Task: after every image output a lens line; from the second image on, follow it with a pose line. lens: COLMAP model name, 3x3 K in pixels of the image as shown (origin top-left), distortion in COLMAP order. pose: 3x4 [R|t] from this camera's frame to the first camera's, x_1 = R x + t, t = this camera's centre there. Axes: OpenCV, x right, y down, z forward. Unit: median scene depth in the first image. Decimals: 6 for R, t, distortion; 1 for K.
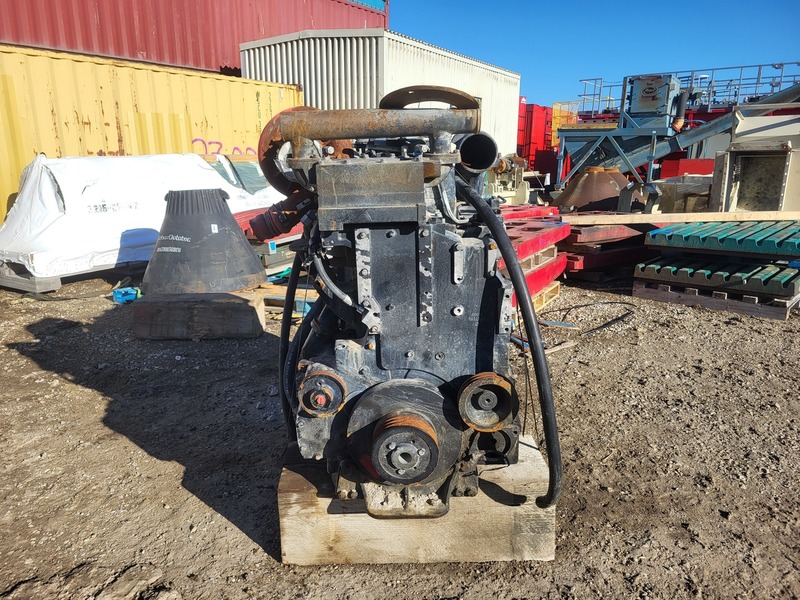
lens RADIAL K [[600.1, 0, 400.0], [0, 600.1, 300.0], [0, 0, 1]] dist [0.005199, -0.000330]
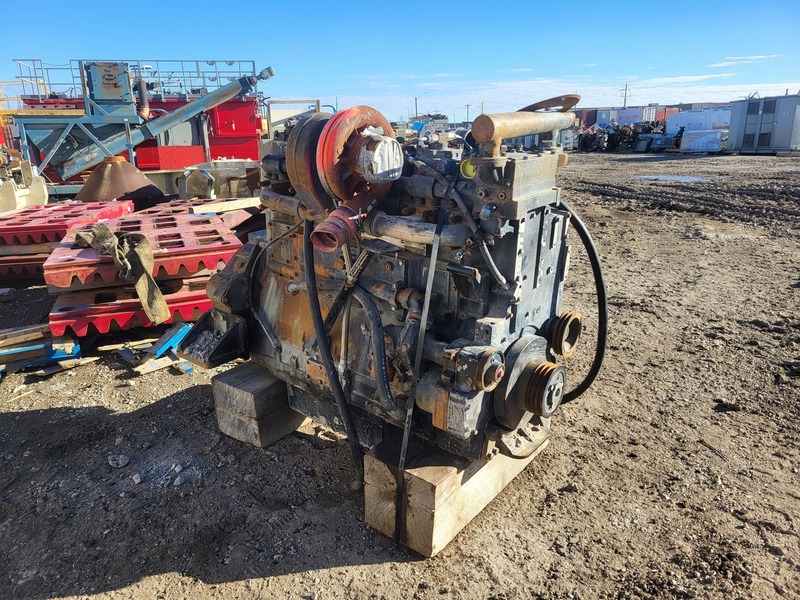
lens RADIAL K [[591.3, 0, 400.0], [0, 591.3, 300.0], [0, 0, 1]] dist [0.001490, -0.000129]
pose [[0.613074, -0.219955, 0.758789, -0.107624], [0.200826, 0.972300, 0.119587, -0.013706], [-0.764075, 0.079069, 0.640264, 0.043816]]
